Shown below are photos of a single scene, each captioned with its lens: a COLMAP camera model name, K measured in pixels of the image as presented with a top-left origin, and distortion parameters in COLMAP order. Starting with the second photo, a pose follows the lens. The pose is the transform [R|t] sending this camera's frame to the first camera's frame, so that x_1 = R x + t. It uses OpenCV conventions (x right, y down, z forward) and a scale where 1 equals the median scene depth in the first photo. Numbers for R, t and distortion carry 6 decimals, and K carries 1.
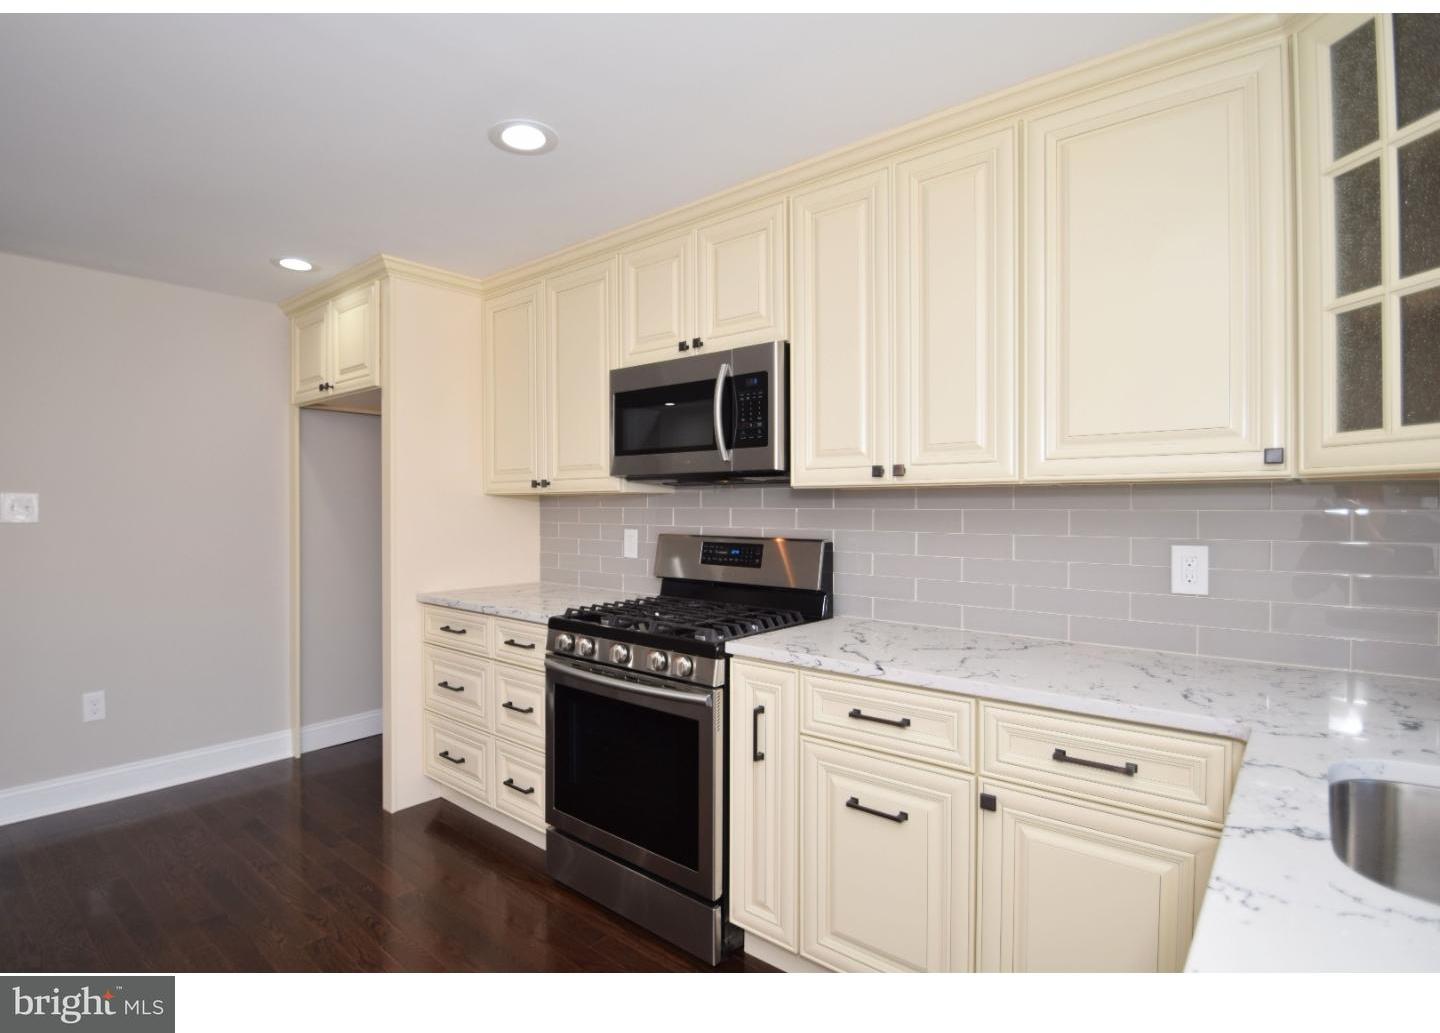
lens RADIAL K [[737.5, 0, 693.2], [0, 737.5, 509.1], [0, 0, 1]] dist [-0.005515, -0.001449]
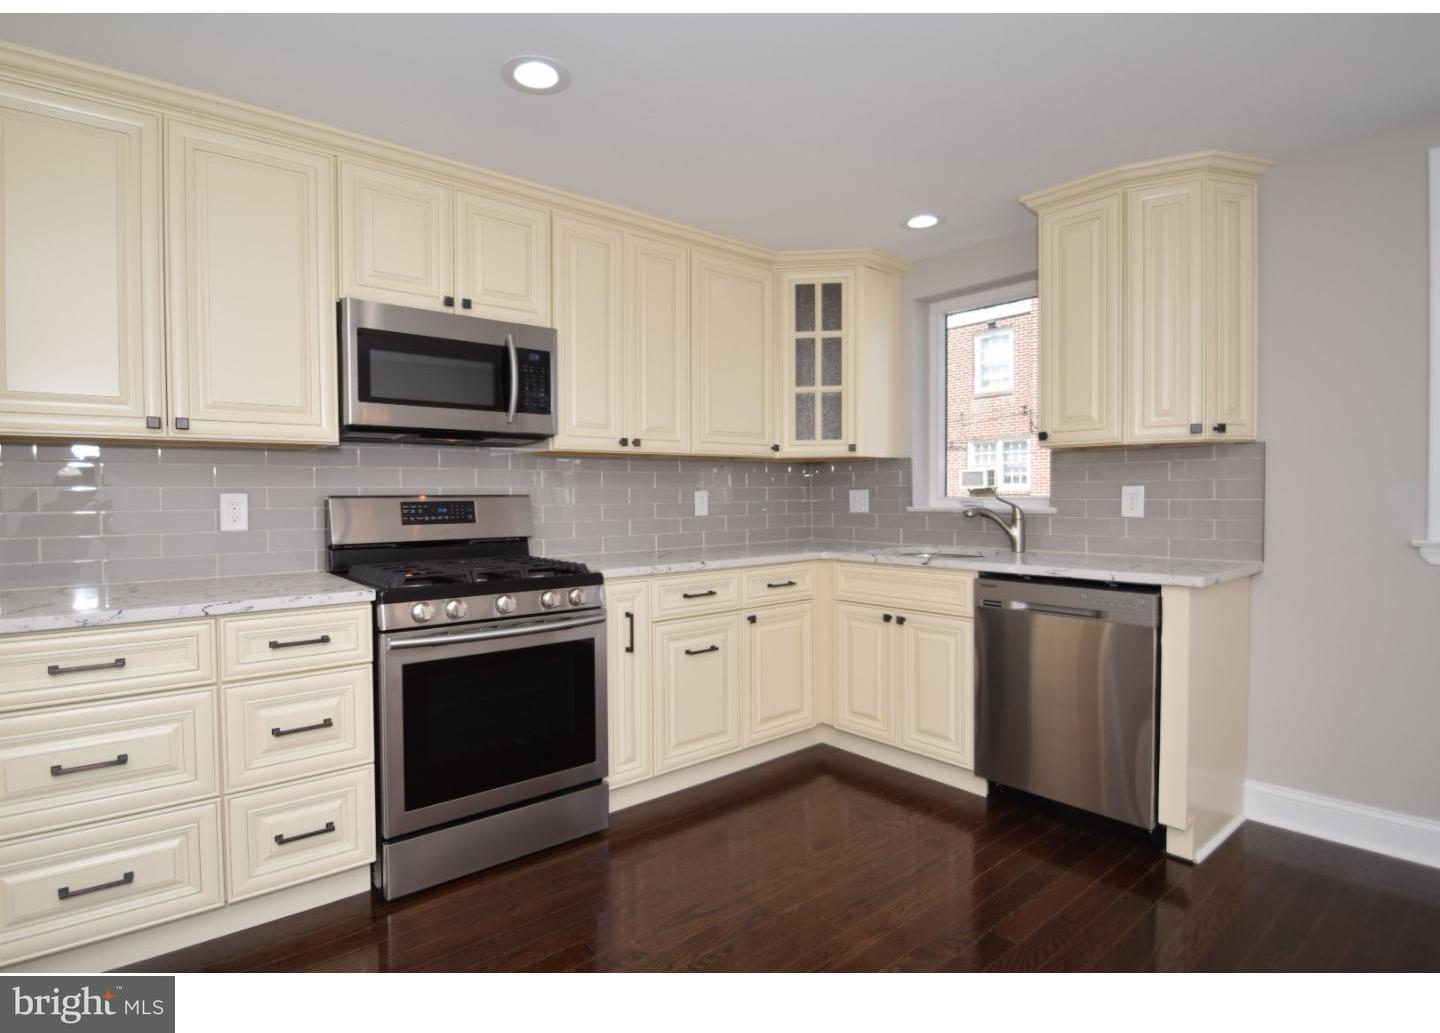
lens RADIAL K [[737.5, 0, 693.2], [0, 737.5, 509.1], [0, 0, 1]] dist [-0.005515, -0.001449]
pose [[0.170216, -0.025329, 0.985081, -0.957592], [0.011049, 0.999656, 0.023795, 0.039024], [-0.985345, 0.006834, 0.170437, 0.517328]]
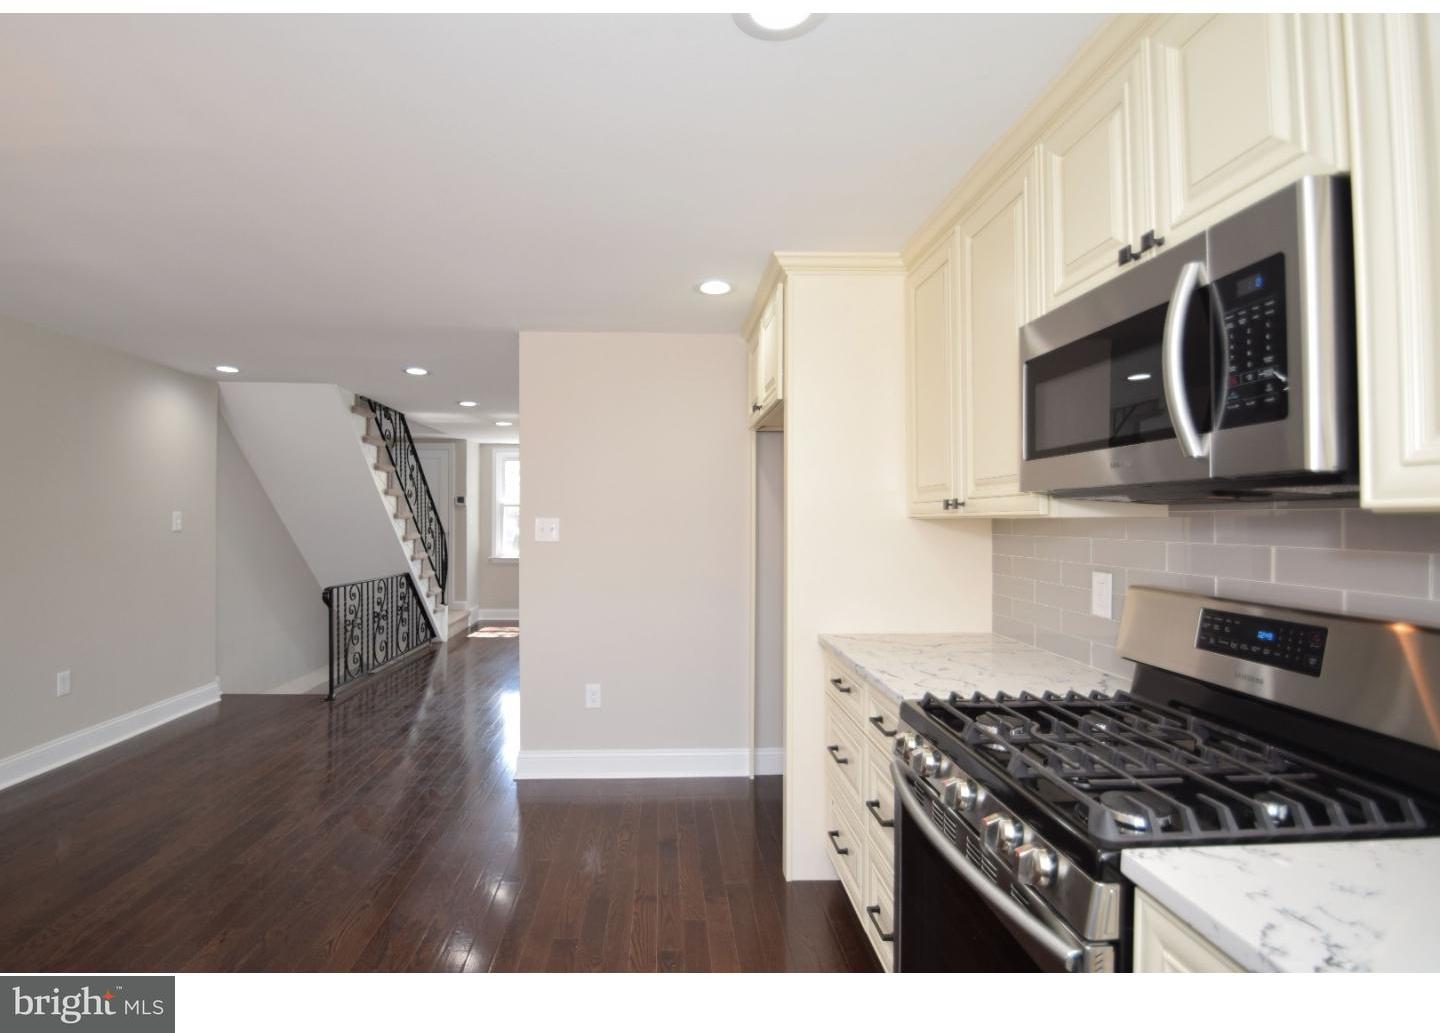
lens RADIAL K [[692.1, 0, 686.5], [0, 692.1, 512.9], [0, 0, 1]] dist [0.000468, -0.015229]
pose [[0.677439, -0.006242, -0.735552, 0.144892], [-0.004880, 0.999904, -0.012980, -0.019247], [0.735563, 0.012383, 0.677344, 0.413879]]
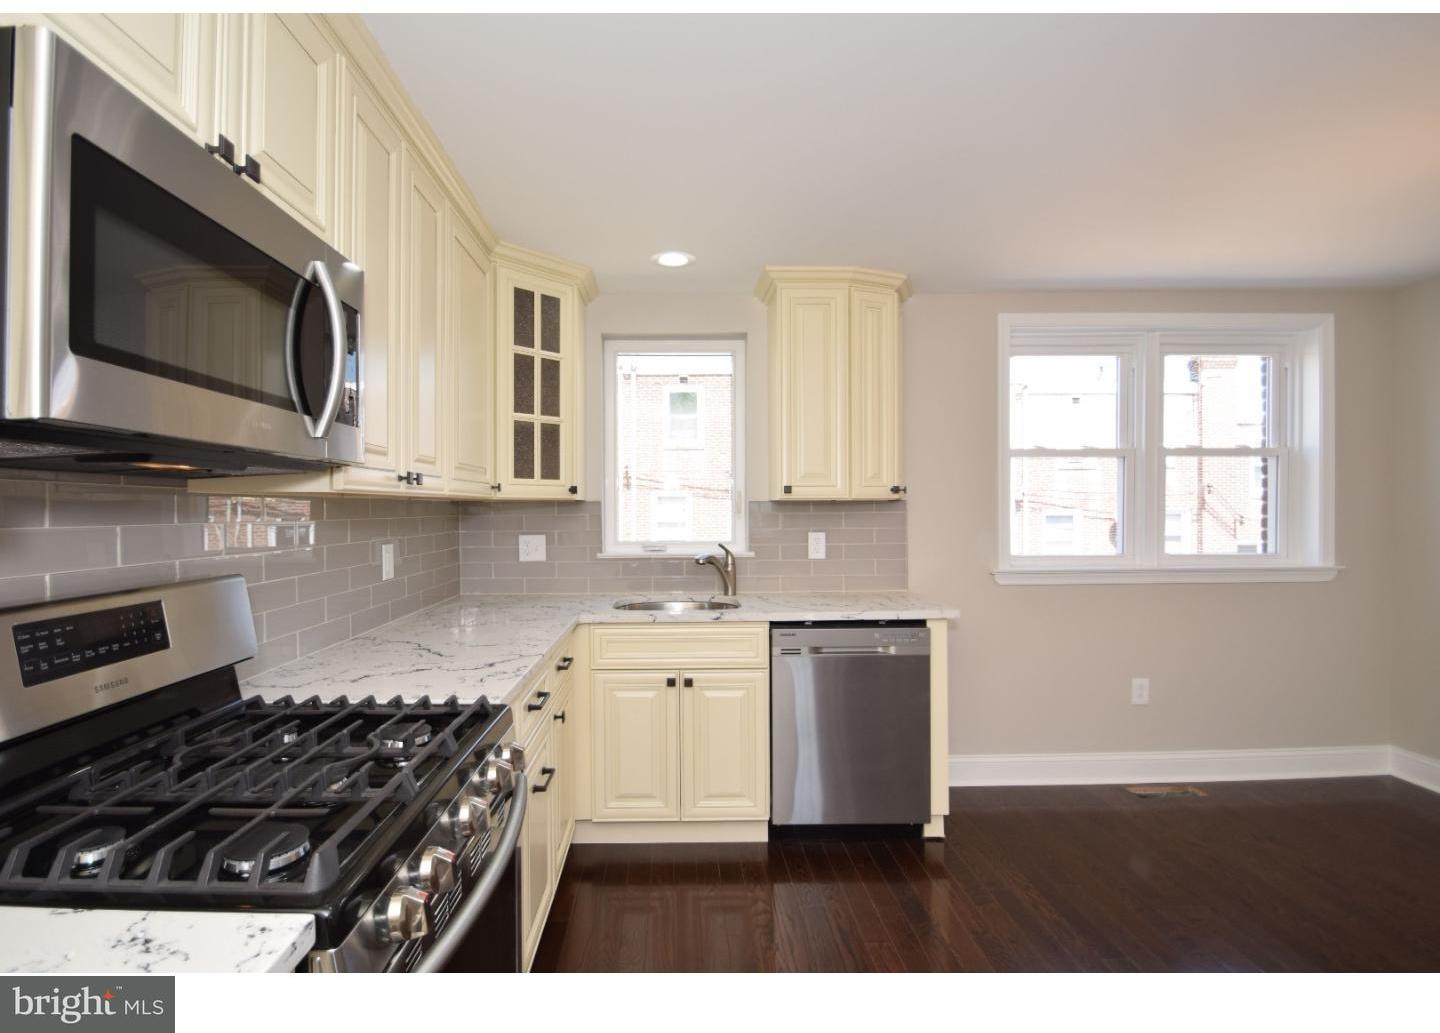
lens RADIAL K [[692.1, 0, 686.5], [0, 692.1, 512.9], [0, 0, 1]] dist [0.000468, -0.015229]
pose [[-0.663529, -0.003652, 0.748142, -0.498696], [0.004604, 0.999949, 0.008965, -0.012924], [-0.748136, 0.009393, -0.663479, 1.084381]]
